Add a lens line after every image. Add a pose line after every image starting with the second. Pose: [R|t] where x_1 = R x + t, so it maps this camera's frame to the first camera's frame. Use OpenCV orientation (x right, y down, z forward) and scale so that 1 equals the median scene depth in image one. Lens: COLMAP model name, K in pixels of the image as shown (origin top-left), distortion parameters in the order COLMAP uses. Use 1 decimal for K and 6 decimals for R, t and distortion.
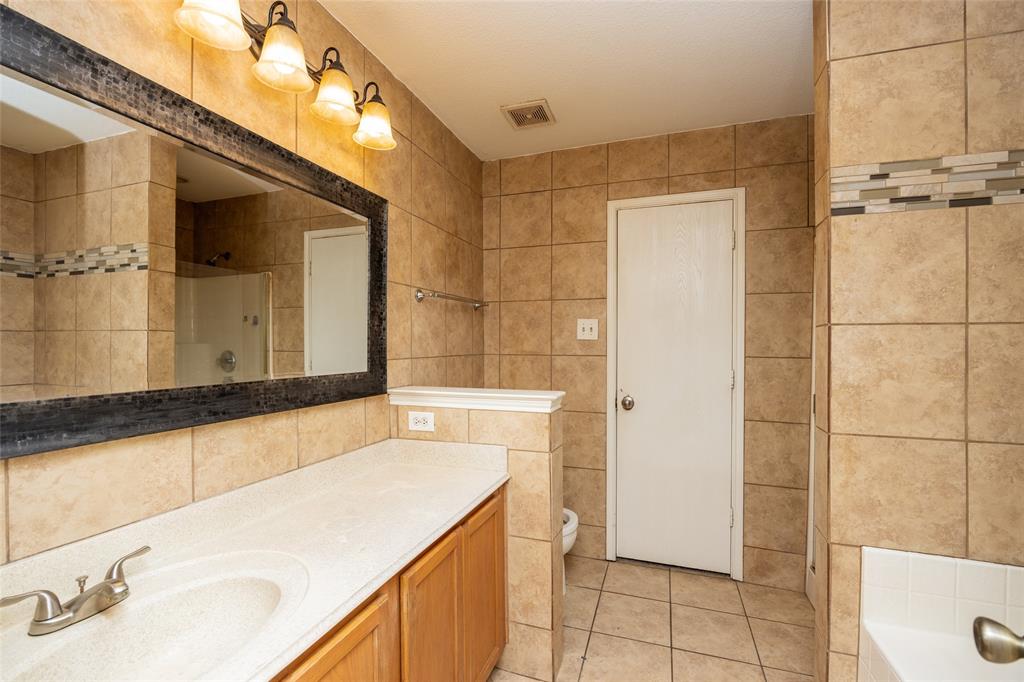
lens RADIAL K [[452.5, 0, 514.4], [0, 452.5, 343.6], [0, 0, 1]] dist [0.001253, 0.000113]
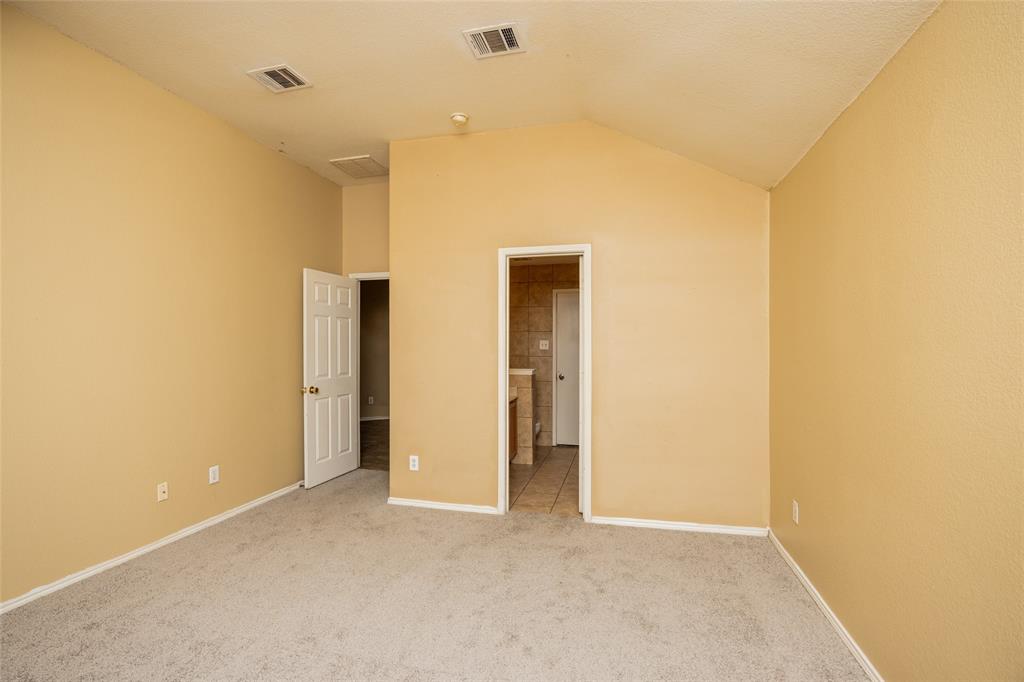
lens RADIAL K [[452.5, 0, 511.6], [0, 452.5, 342.3], [0, 0, 1]] dist [0.001253, 0.000113]
pose [[0.996253, -0.000169, 0.086481, -0.199340], [0.001163, 0.999934, -0.011443, -0.018540], [-0.086474, 0.011500, 0.996188, -1.257987]]
